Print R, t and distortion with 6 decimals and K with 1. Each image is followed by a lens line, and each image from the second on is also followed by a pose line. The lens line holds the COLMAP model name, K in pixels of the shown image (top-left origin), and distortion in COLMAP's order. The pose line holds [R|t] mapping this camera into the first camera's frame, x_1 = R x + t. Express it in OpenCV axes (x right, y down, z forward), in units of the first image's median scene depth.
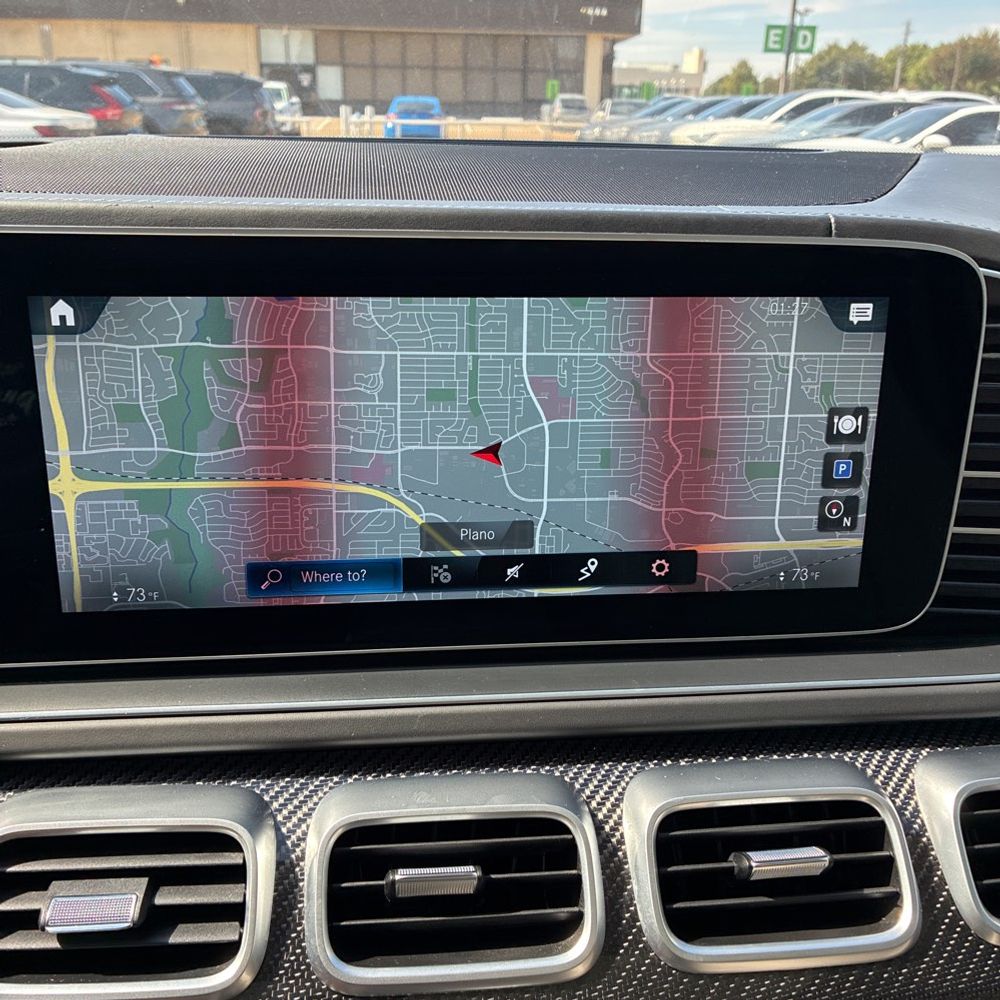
lens RADIAL K [[1017.2, 0, 496.9], [0, 1017.2, 508.8], [0, 0, 1]] dist [0.018187, 0.000000]
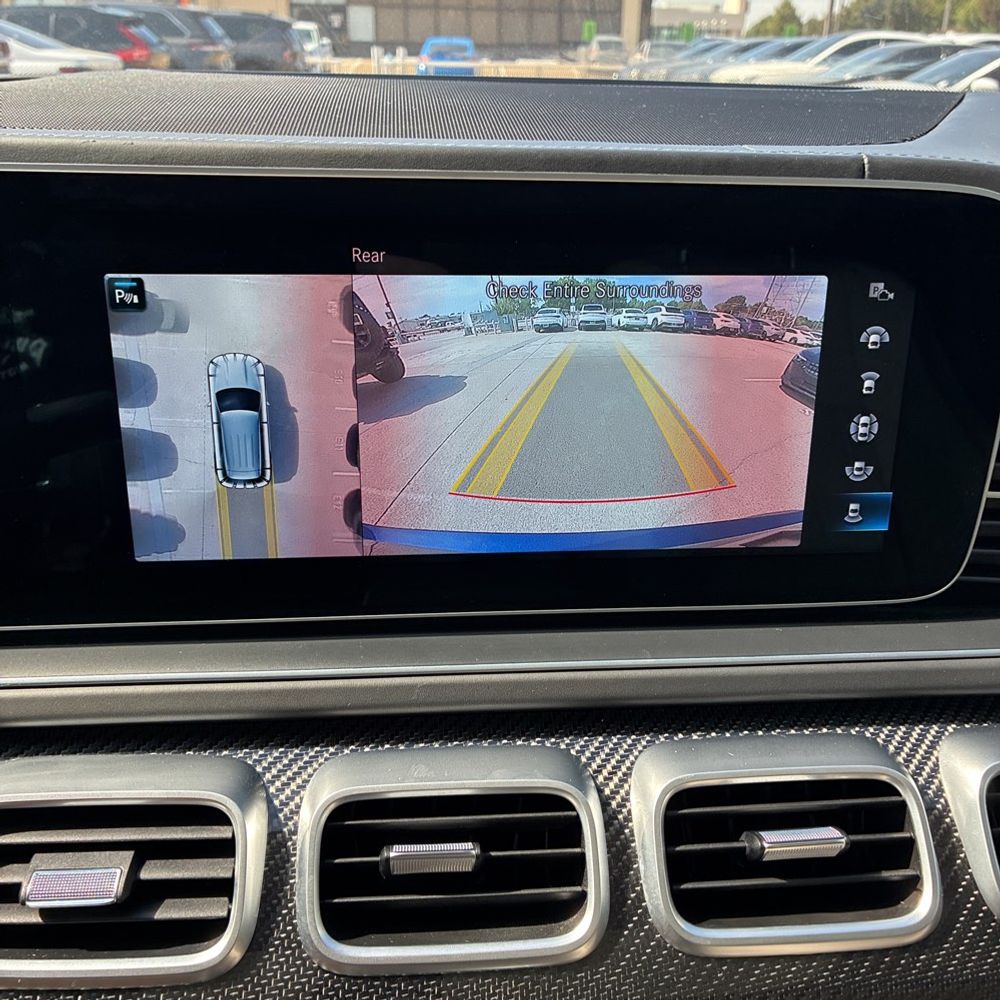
lens RADIAL K [[1017.2, 0, 512.8], [0, 1017.2, 504.6], [0, 0, 1]] dist [0.018187, 0.000000]
pose [[0.999818, 0.008039, -0.017285, 0.027588], [-0.007273, 0.999007, 0.043956, -0.009108], [0.017621, -0.043822, 0.998884, 0.055292]]
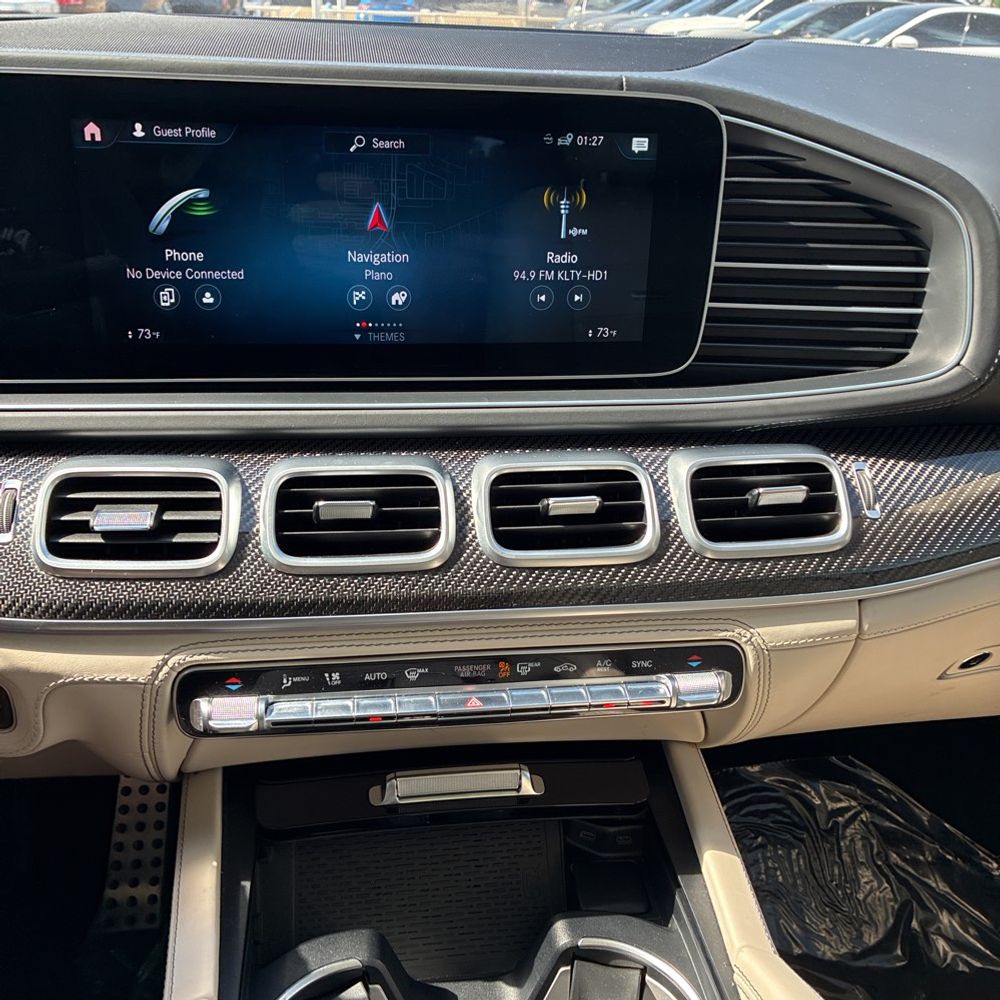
lens RADIAL K [[1017.2, 0, 496.8], [0, 1017.2, 493.9], [0, 0, 1]] dist [0.018187, 0.000000]
pose [[0.999734, 0.008517, 0.021426, 0.129562], [-0.010107, 0.997116, 0.075222, 0.208395], [-0.020723, -0.075418, 0.996937, -0.514930]]
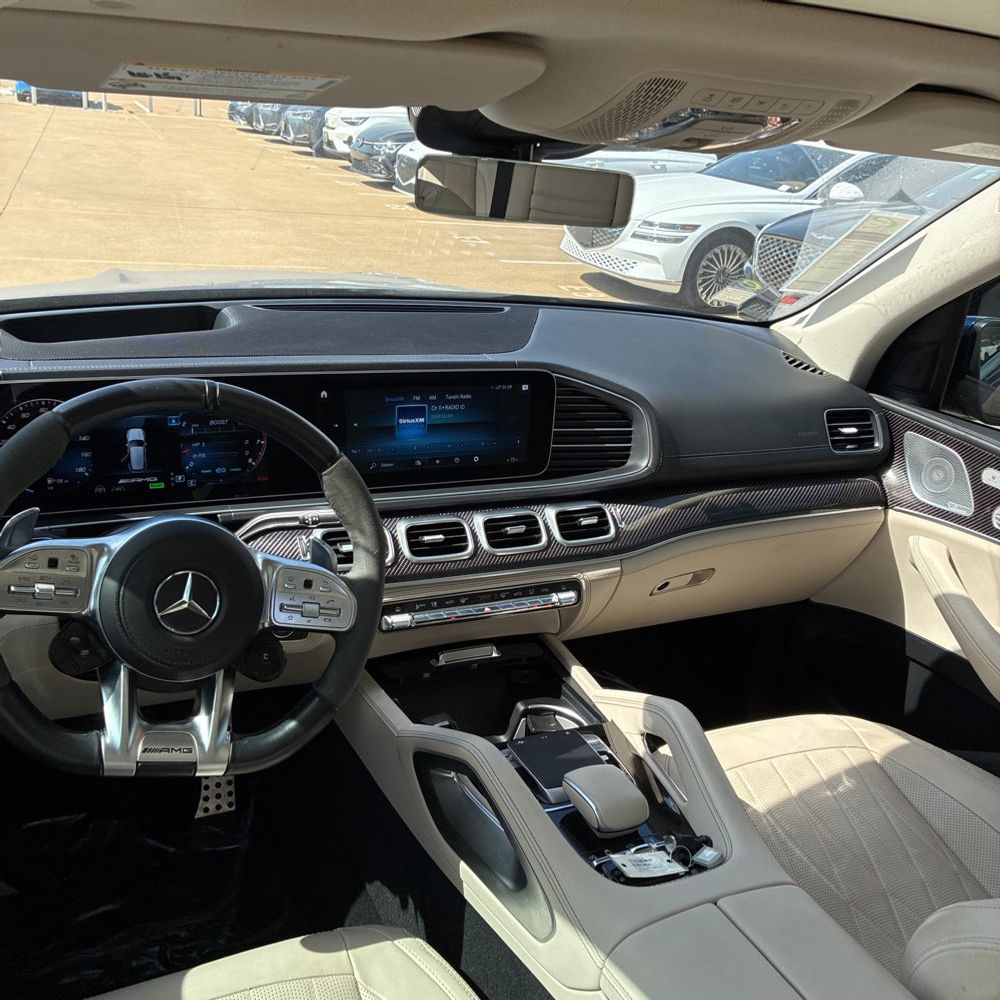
lens RADIAL K [[1017.2, 0, 498.6], [0, 1017.2, 500.9], [0, 0, 1]] dist [0.018187, 0.000000]
pose [[0.947920, -0.055726, 0.313595, -0.977754], [0.053369, 0.998445, 0.016105, 0.163275], [-0.314005, 0.001470, 0.949420, -2.632986]]
